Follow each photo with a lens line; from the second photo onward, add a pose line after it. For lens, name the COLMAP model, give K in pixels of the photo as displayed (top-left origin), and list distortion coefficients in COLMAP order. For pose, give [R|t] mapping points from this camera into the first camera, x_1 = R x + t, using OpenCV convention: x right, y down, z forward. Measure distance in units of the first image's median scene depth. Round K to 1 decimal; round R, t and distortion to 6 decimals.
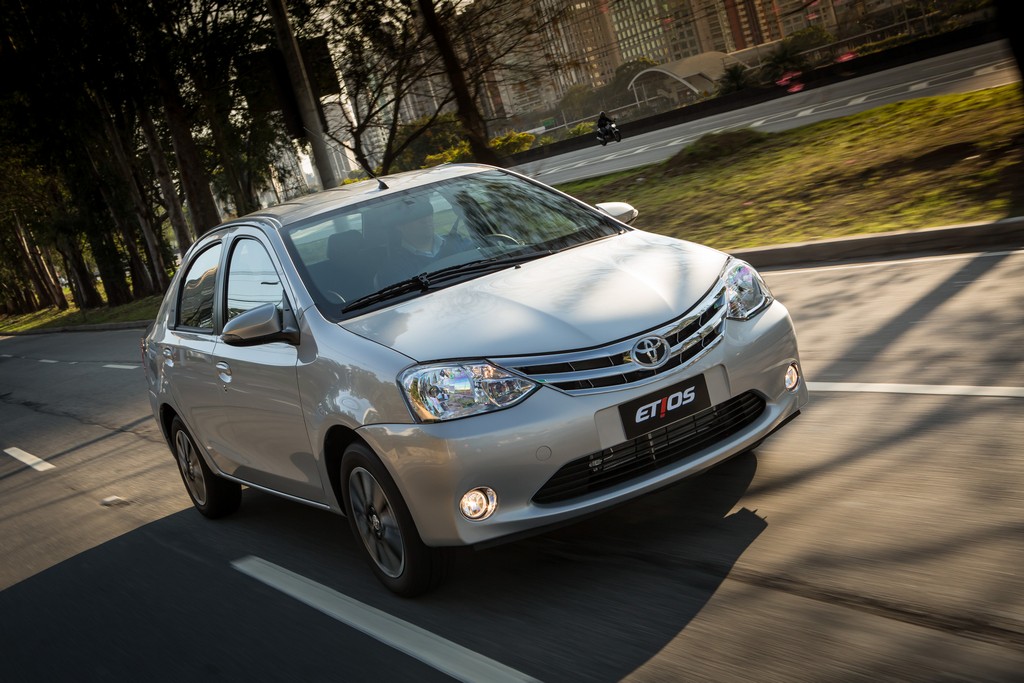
lens RADIAL K [[1364.5, 0, 491.3], [0, 1364.5, 343.6], [0, 0, 1]] dist [-0.003561, 0.000000]
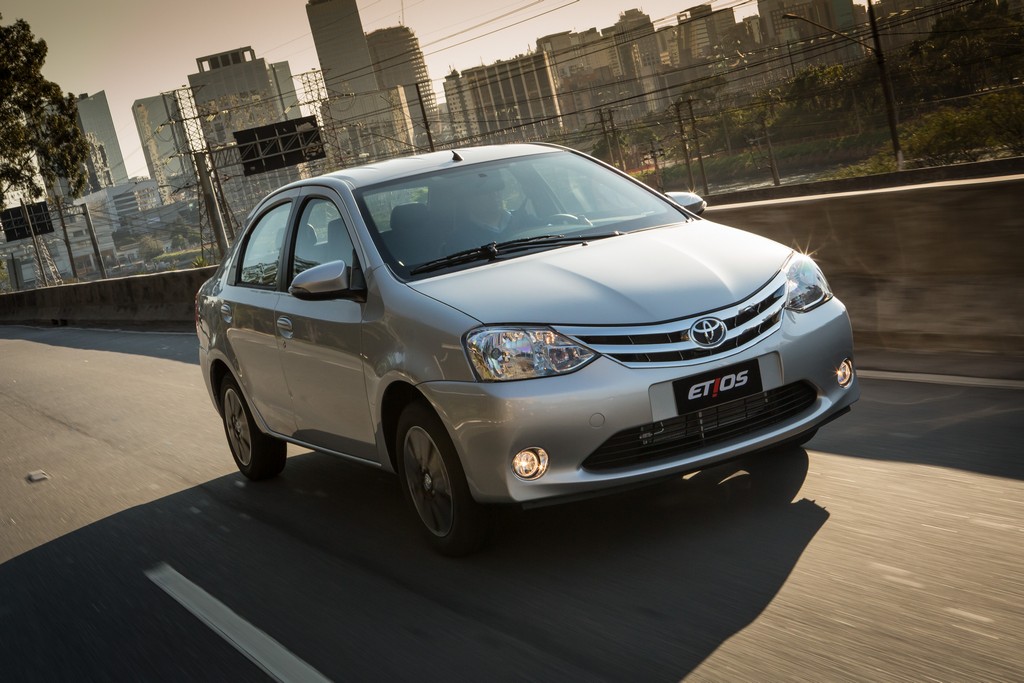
lens RADIAL K [[1488.5, 0, 513.7], [0, 1488.5, 346.5], [0, 0, 1]] dist [0.080102, 0.000000]
pose [[0.996438, 0.083114, -0.014248, -0.012650], [-0.083261, 0.996478, -0.009999, 0.039493], [0.013367, 0.011150, 0.999848, -0.127693]]
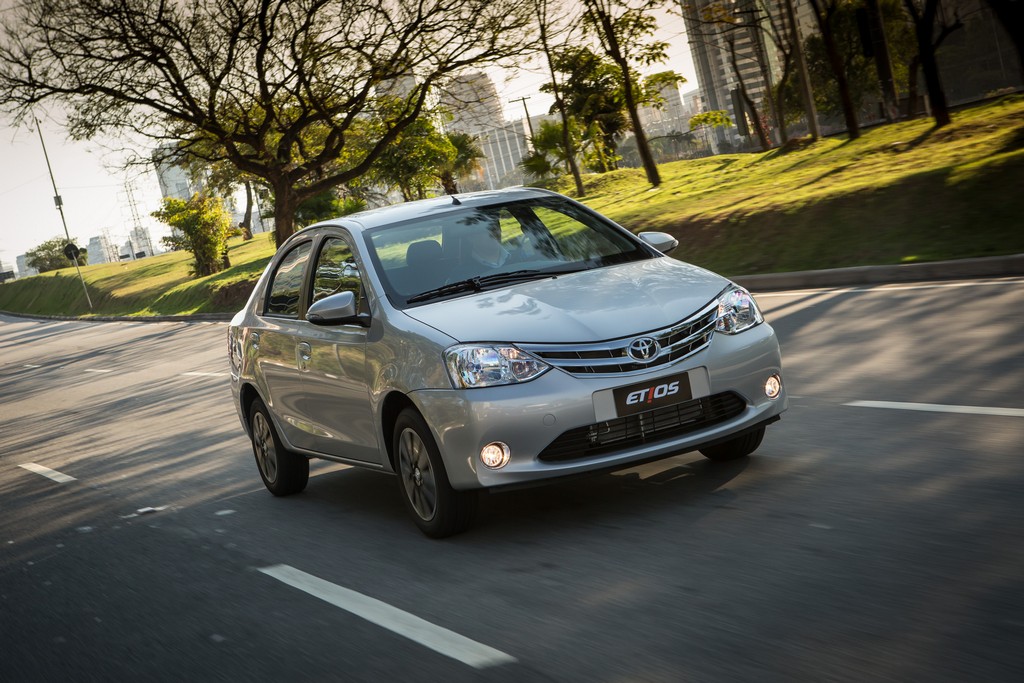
lens RADIAL K [[1941.4, 0, 512.2], [0, 1941.4, 339.7], [0, 0, 1]] dist [0.069192, 0.000000]
pose [[0.993109, 0.083566, -0.082170, 0.140482], [-0.087327, 0.995239, -0.043288, 0.083660], [0.078162, 0.050166, 0.995678, -0.778077]]
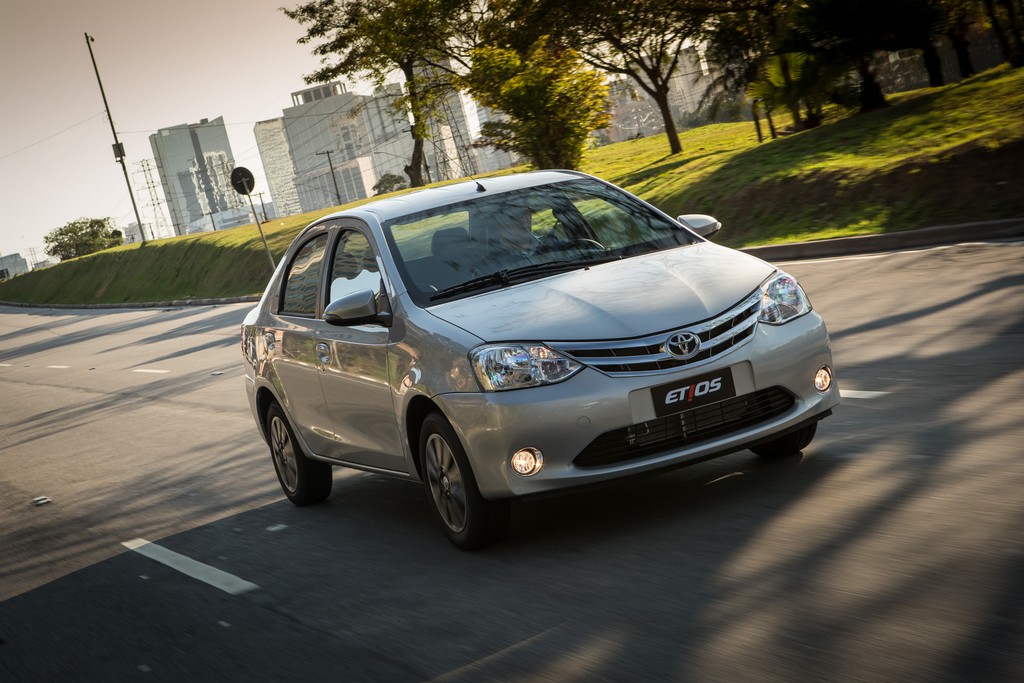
lens RADIAL K [[2194.8, 0, 515.7], [0, 2194.8, 339.1], [0, 0, 1]] dist [0.107523, 0.000000]
pose [[0.992977, 0.057914, -0.103161, 0.166494], [-0.061198, 0.997705, -0.028963, 0.063822], [0.101247, 0.035073, 0.994243, -0.886949]]
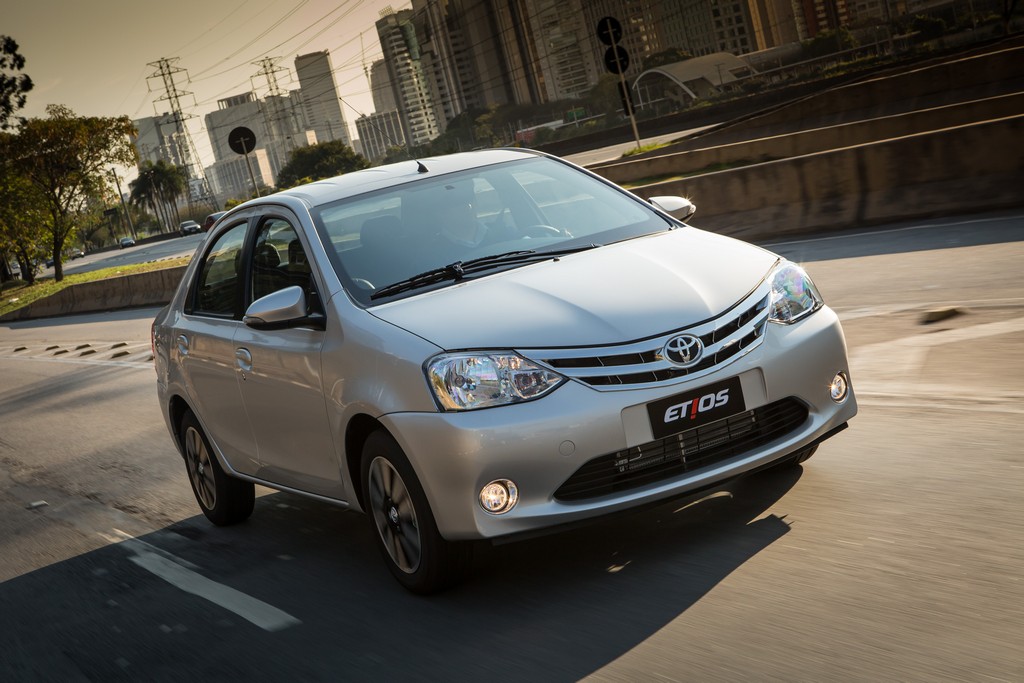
lens RADIAL K [[1753.9, 0, 520.5], [0, 1753.9, 344.9], [0, 0, 1]] dist [0.206860, 0.000000]
pose [[0.998457, 0.044645, -0.033011, 0.041423], [-0.045179, 0.998857, -0.015606, 0.026414], [0.032277, 0.017073, 0.999333, -0.252614]]
